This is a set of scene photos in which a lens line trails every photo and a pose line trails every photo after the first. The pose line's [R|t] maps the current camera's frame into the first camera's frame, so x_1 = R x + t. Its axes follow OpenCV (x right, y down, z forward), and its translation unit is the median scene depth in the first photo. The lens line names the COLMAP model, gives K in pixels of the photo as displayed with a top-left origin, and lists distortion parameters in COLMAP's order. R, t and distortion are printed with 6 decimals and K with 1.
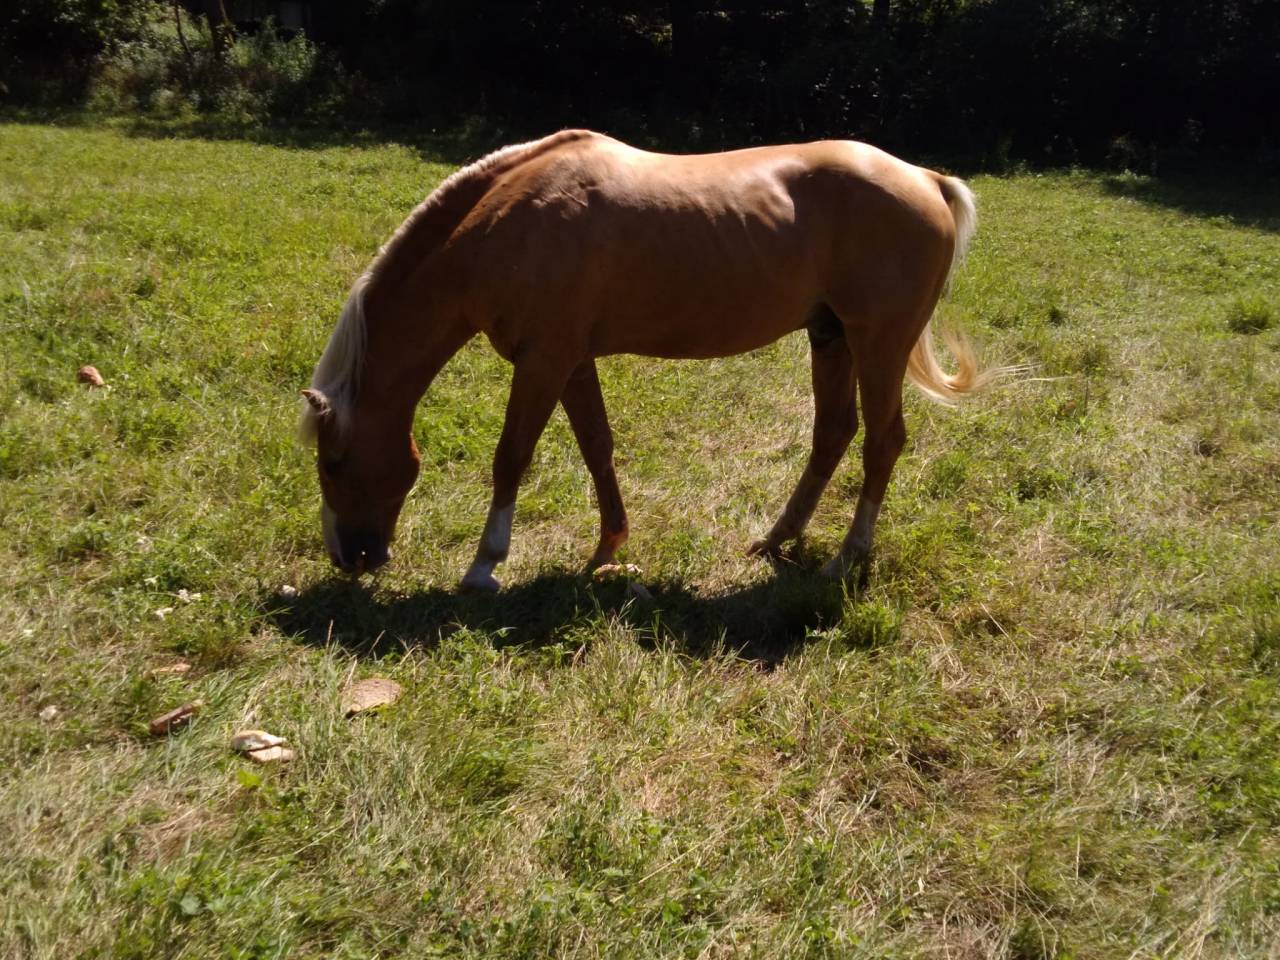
lens RADIAL K [[1482.1, 0, 672.7], [0, 1482.1, 480.3], [0, 0, 1]] dist [0.053269, -0.068793]
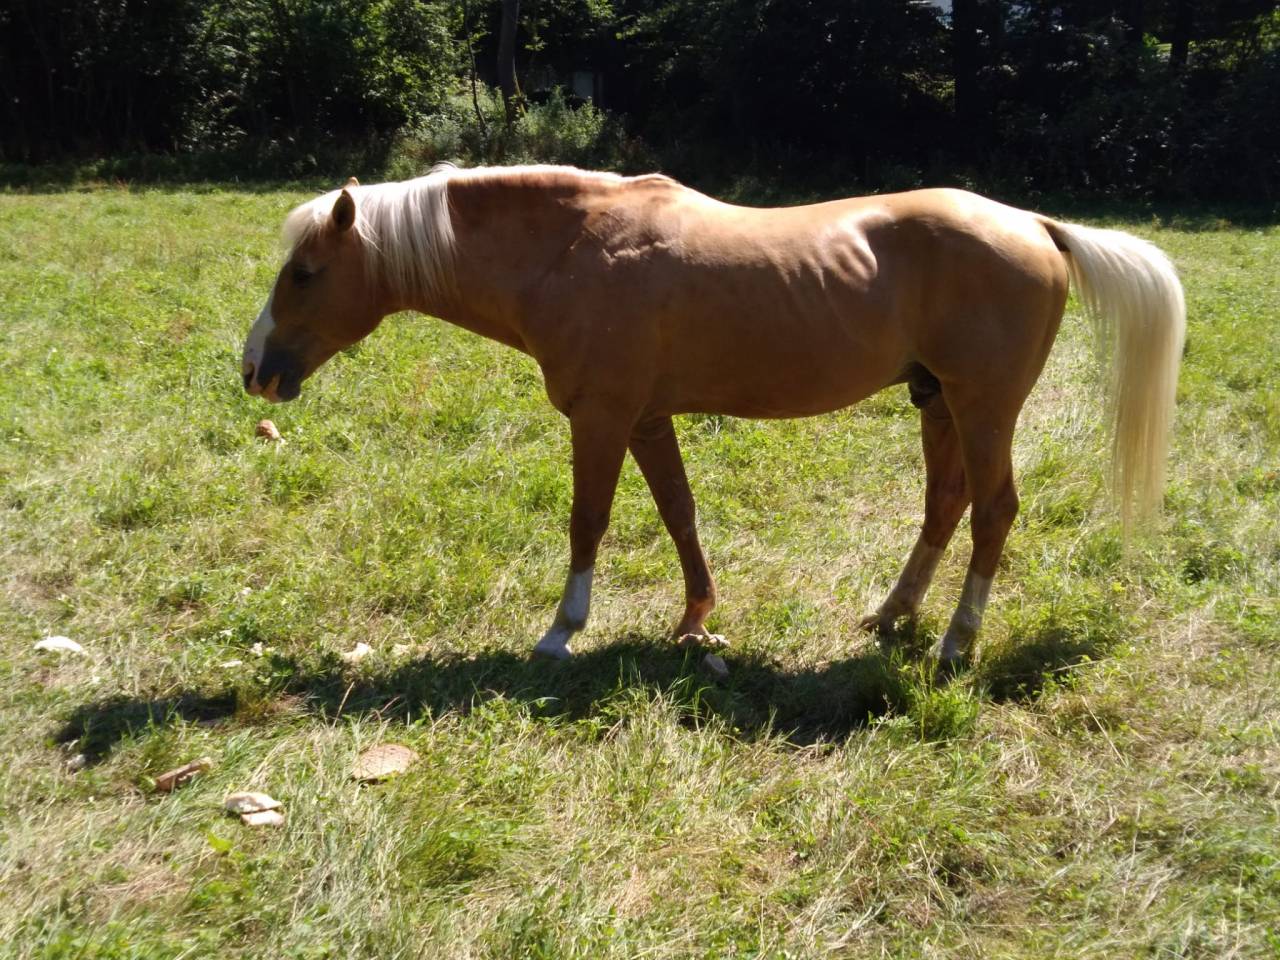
lens RADIAL K [[1482.1, 0, 672.7], [0, 1482.1, 480.3], [0, 0, 1]] dist [0.053269, -0.068793]
pose [[0.980113, 0.020749, -0.197351, 0.143245], [-0.028288, 0.998971, -0.035456, -0.008965], [0.196412, 0.040333, 0.979692, 0.062573]]
